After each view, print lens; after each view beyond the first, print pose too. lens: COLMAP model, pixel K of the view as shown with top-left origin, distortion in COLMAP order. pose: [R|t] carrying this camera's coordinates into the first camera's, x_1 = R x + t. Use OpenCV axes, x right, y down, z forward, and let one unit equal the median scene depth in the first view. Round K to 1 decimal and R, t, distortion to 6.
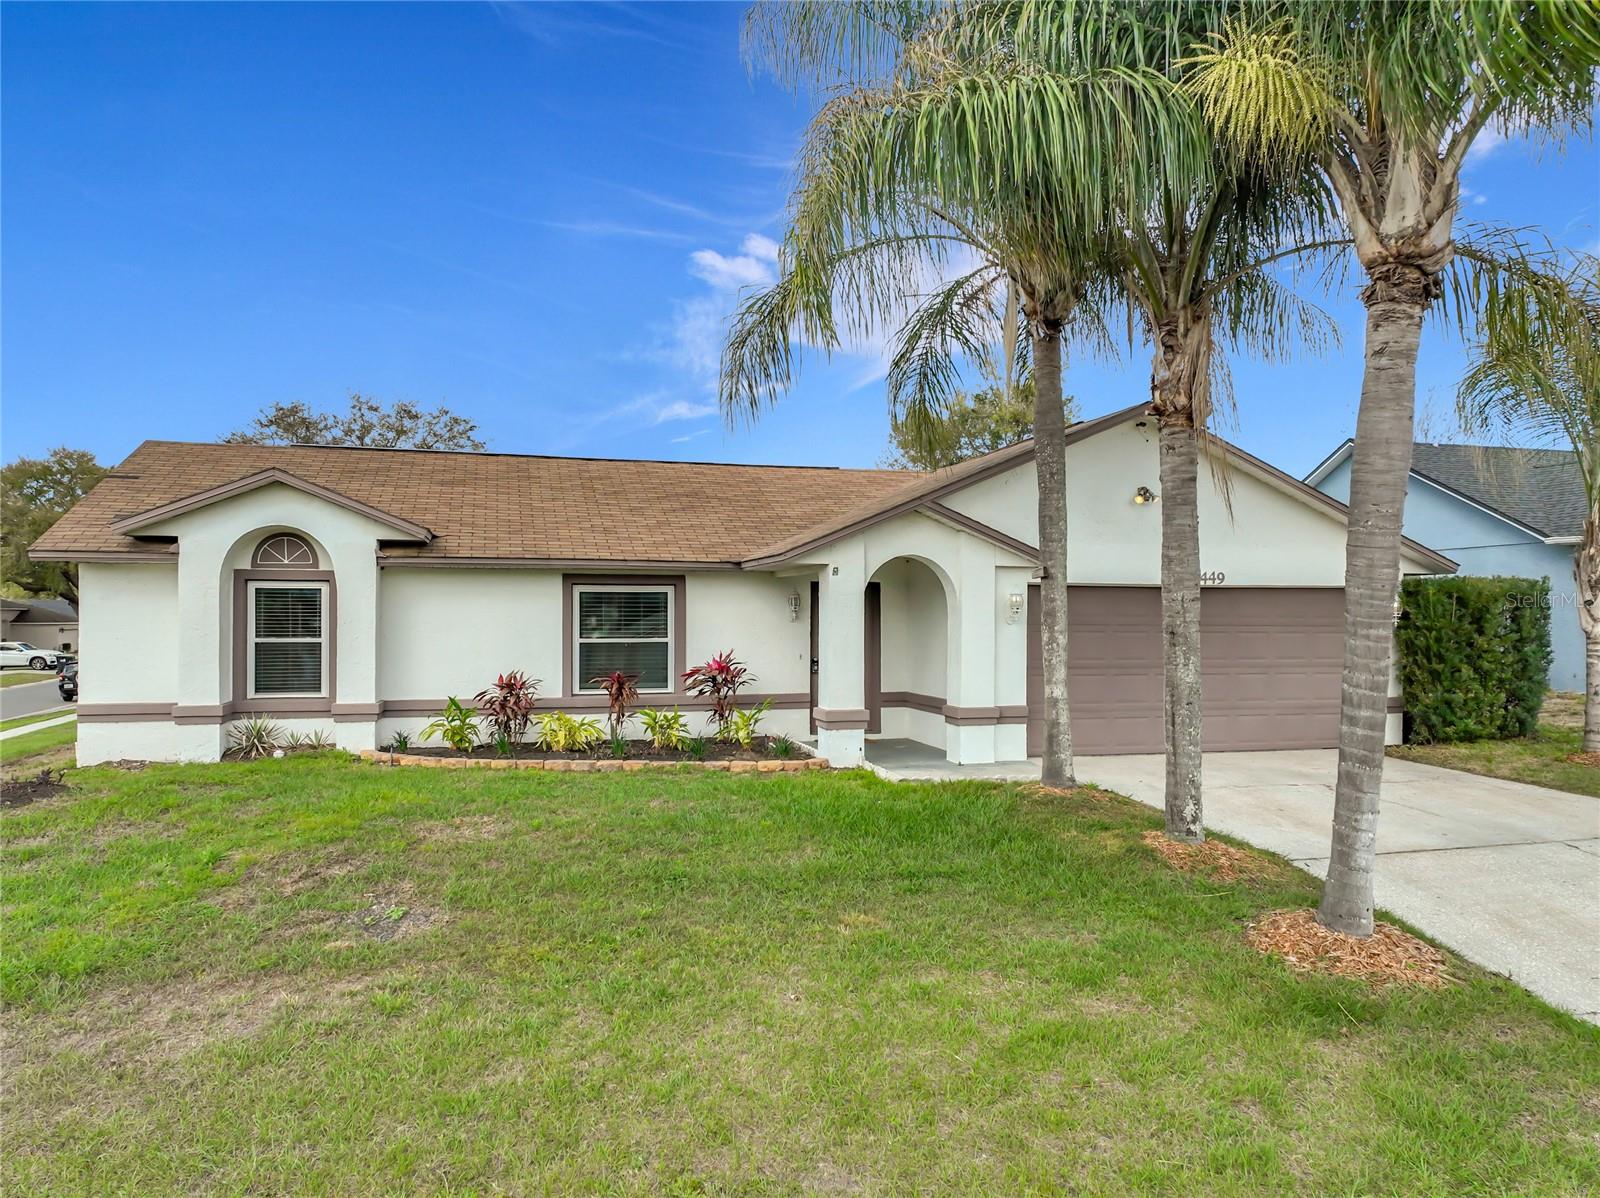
lens RADIAL K [[1146.7, 0, 800.0], [0, 1146.7, 599.0], [0, 0, 1]] dist [-0.001255, 0.000361]
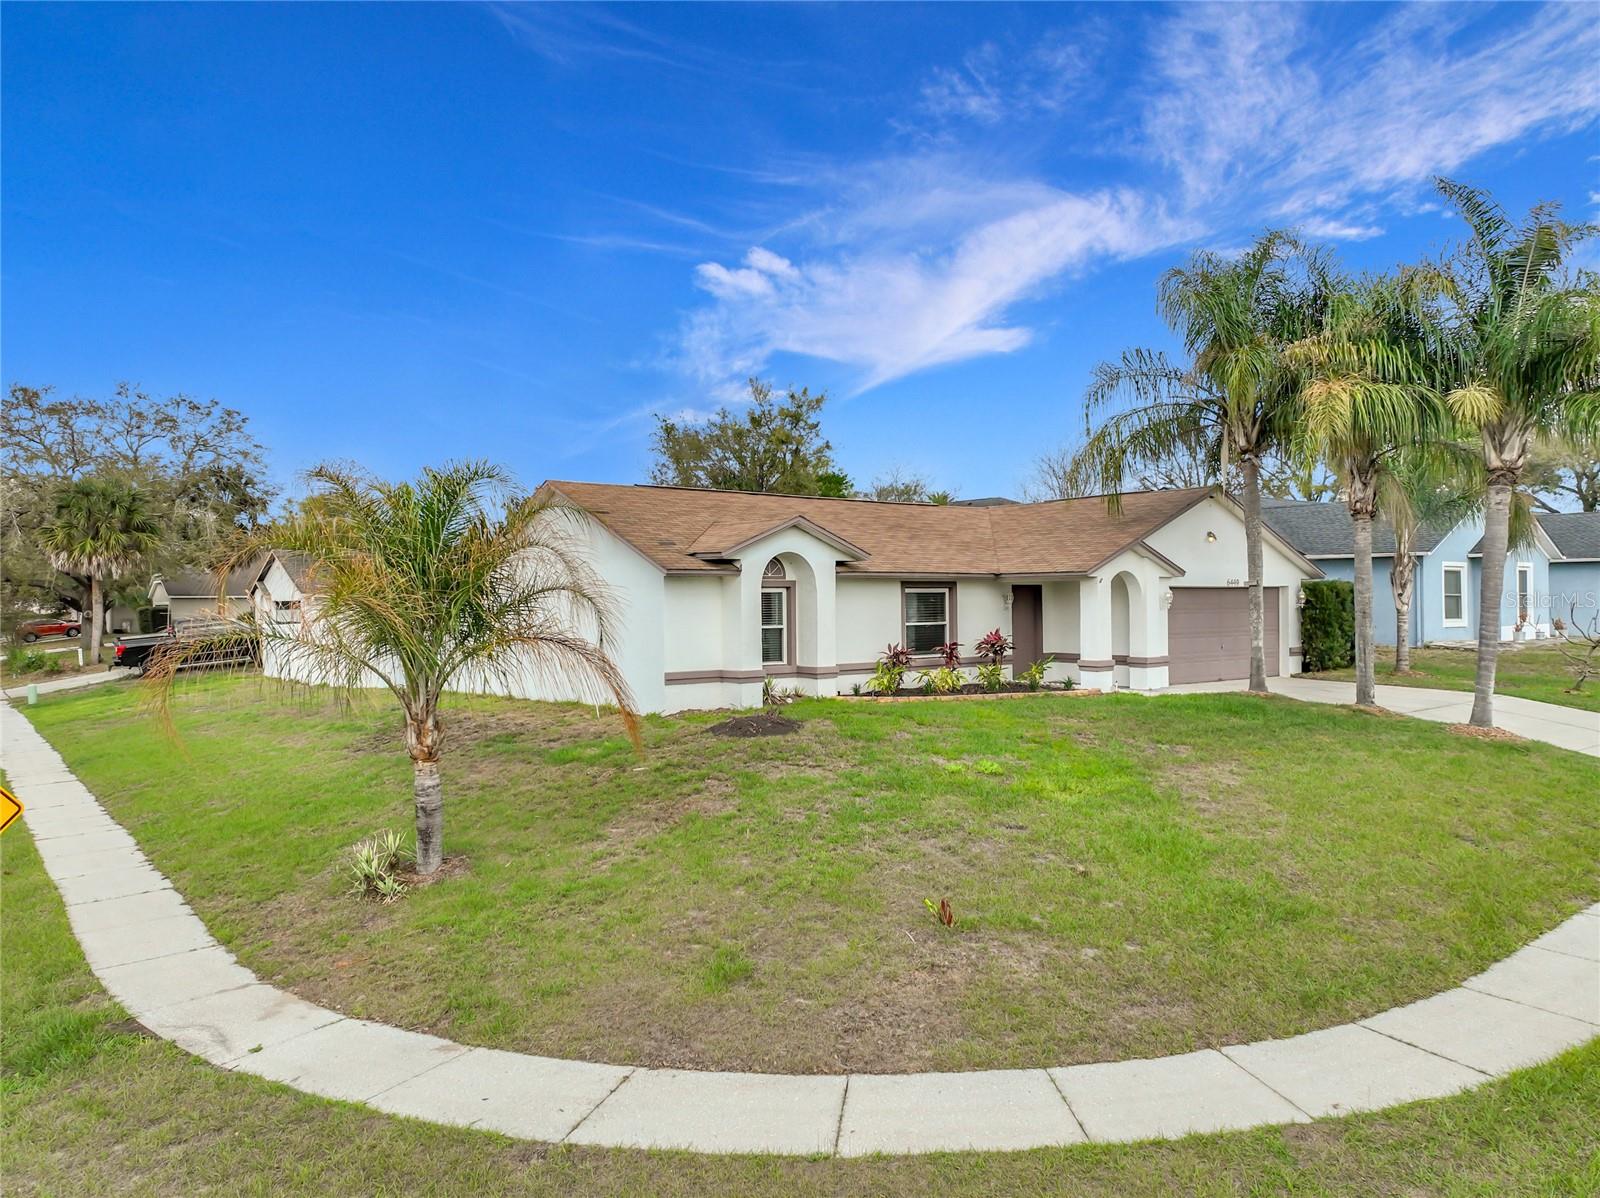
lens RADIAL K [[1120.8, 0, 799.4], [0, 1120.8, 585.9], [0, 0, 1]] dist [0.004849, 0.002514]
pose [[0.921050, -0.005622, 0.389405, -0.976656], [0.005716, 0.999983, 0.000917, -0.018959], [-0.389403, 0.001381, 0.921066, -0.367298]]
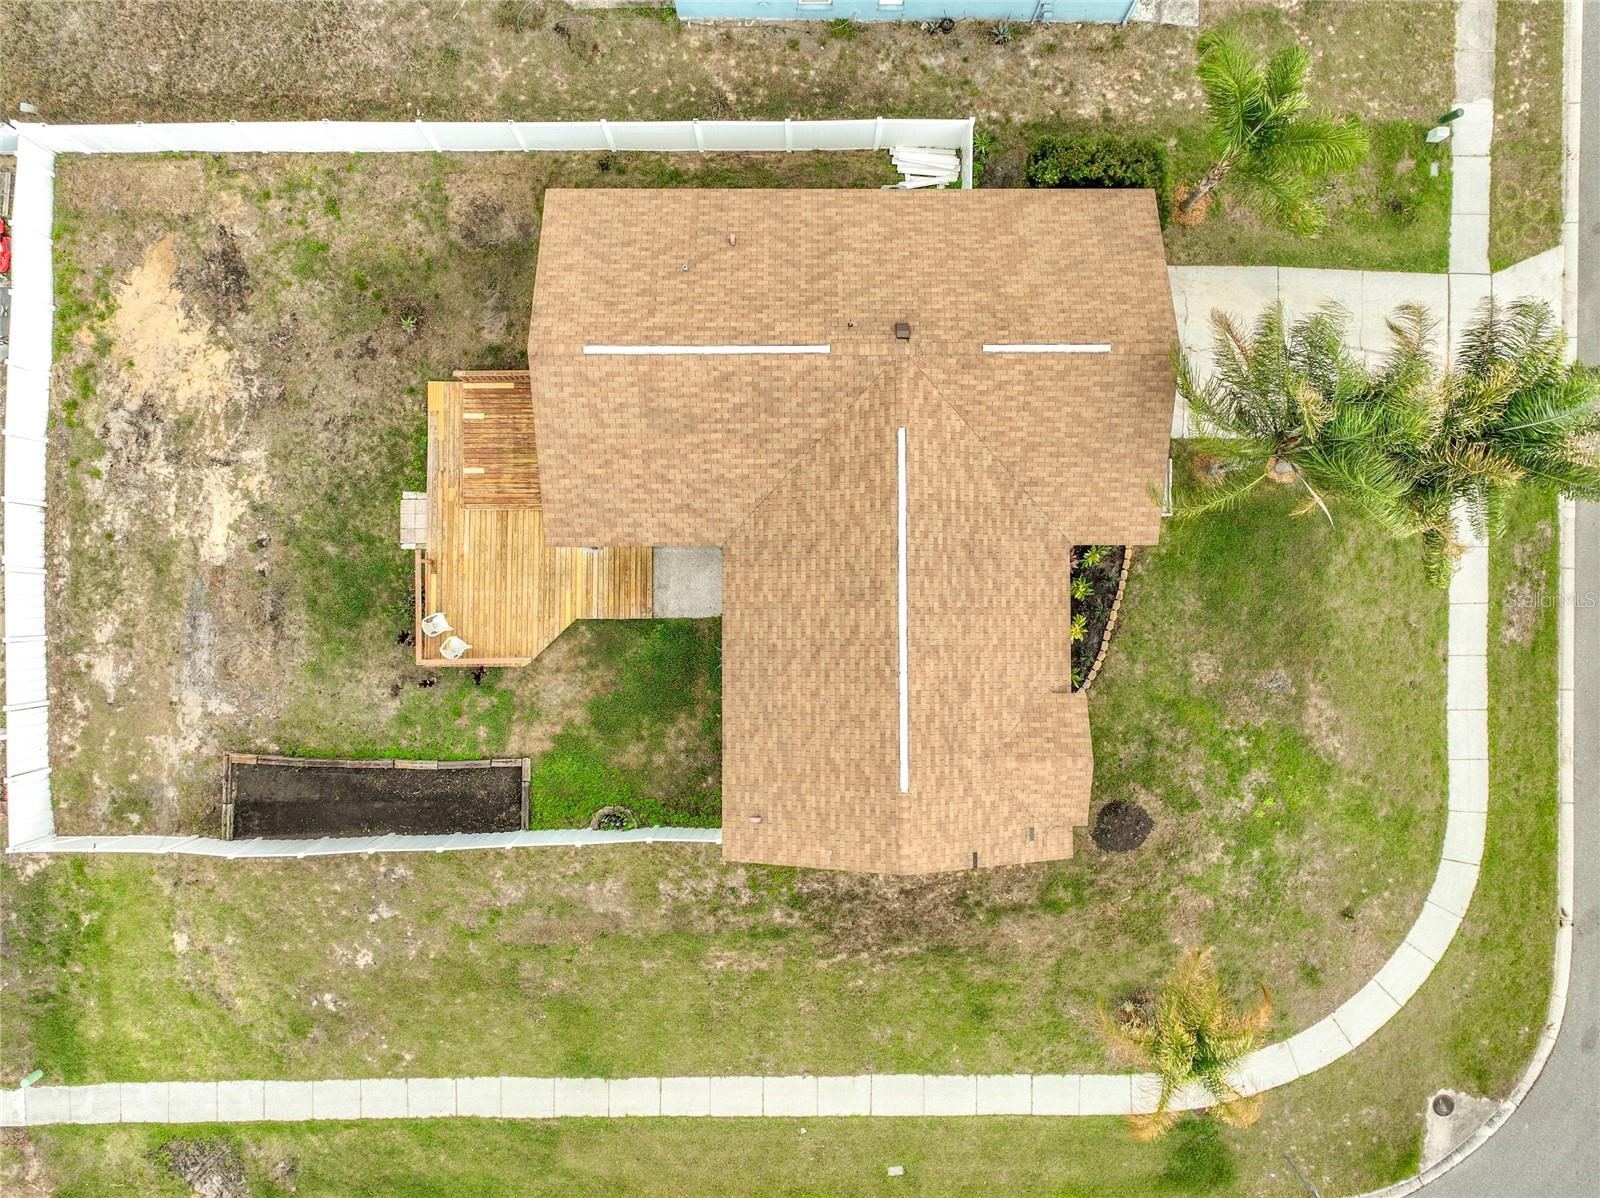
lens RADIAL K [[1127.1, 0, 800.0], [0, 1127.1, 599.0], [0, 0, 1]] dist [0.006915, 0.004897]
pose [[0.256565, -0.966244, 0.023375, -0.328600], [-0.012348, 0.020905, 0.999705, -2.098523], [-0.966448, -0.256778, -0.006567, 1.518696]]
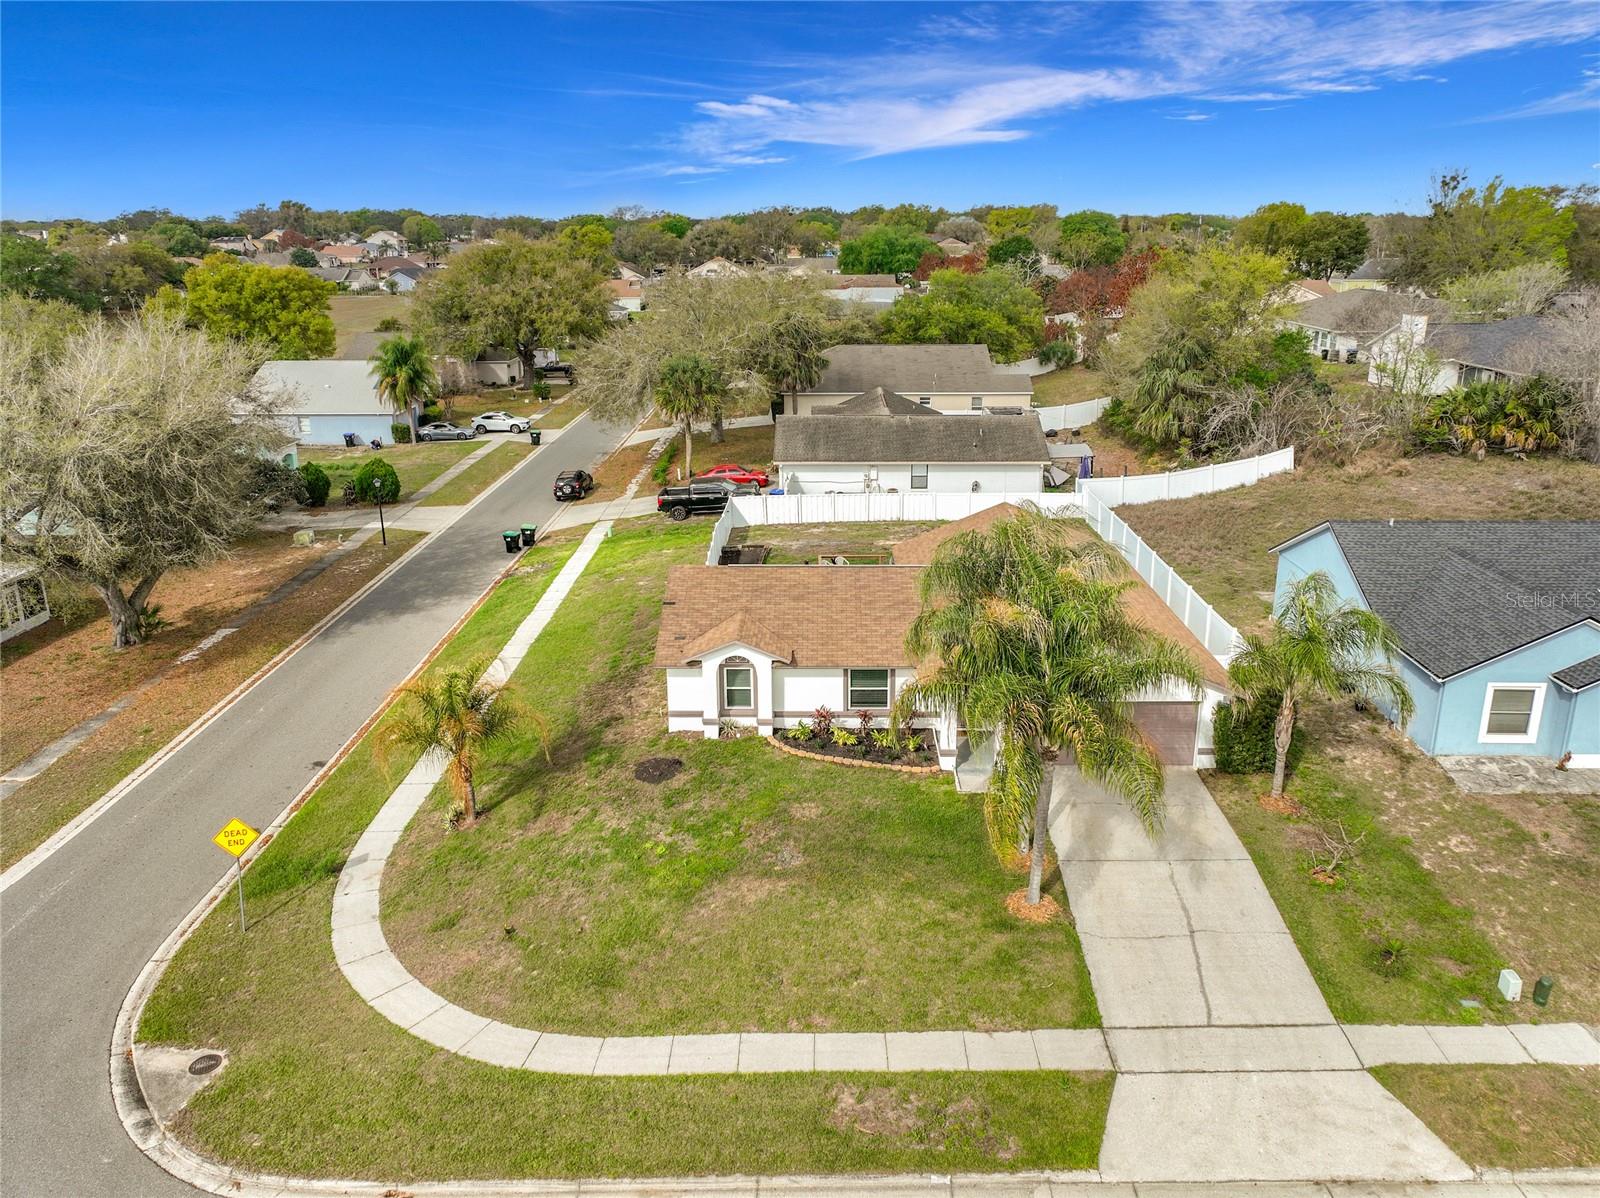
lens RADIAL K [[1138.2, 0, 804.4], [0, 1138.2, 541.3], [0, 0, 1]] dist [0.004970, 0.002850]
pose [[0.960798, 0.066226, -0.269222, 0.356936], [0.011700, 0.960501, 0.278030, -0.982877], [0.277001, -0.270281, 0.922073, -1.214435]]
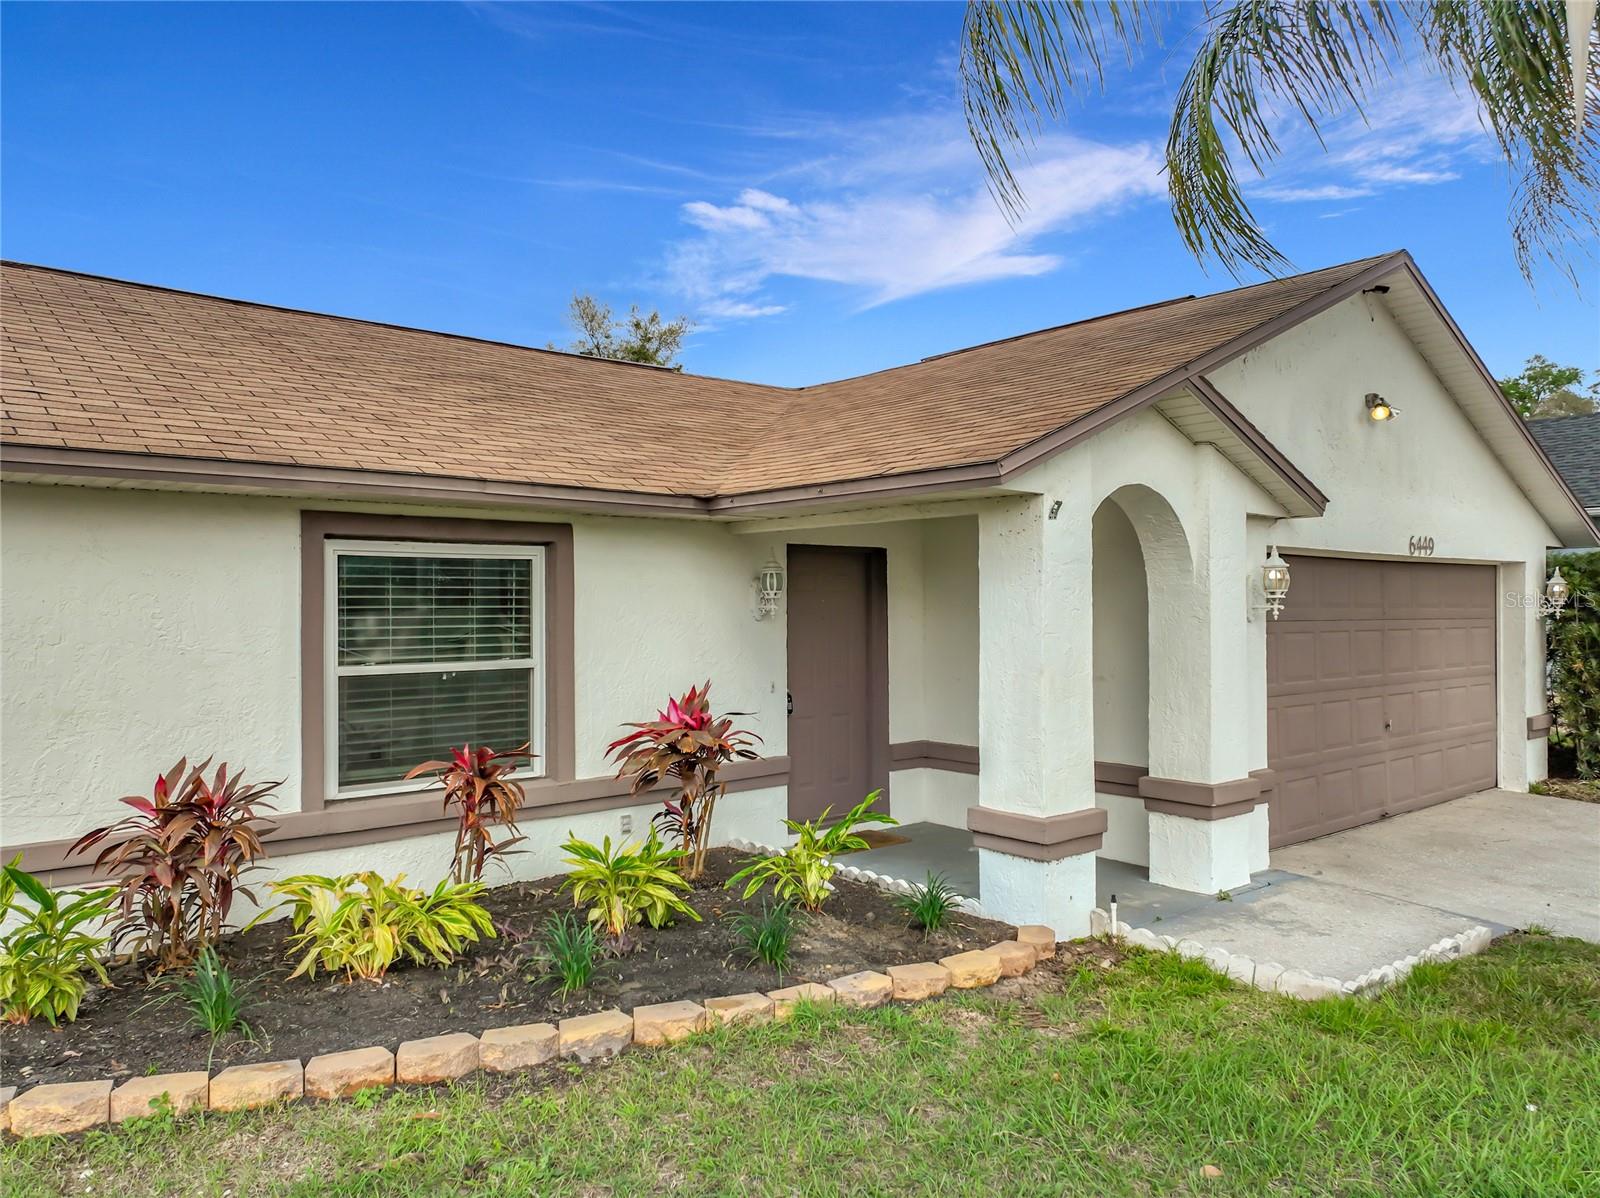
lens RADIAL K [[1127.1, 0, 800.0], [0, 1127.1, 599.0], [0, 0, 1]] dist [0.006915, 0.004897]
pose [[0.904285, -0.002774, 0.426920, -0.230088], [0.000549, 0.999986, 0.005335, 0.008118], [-0.426929, -0.004590, 0.904274, 0.590115]]
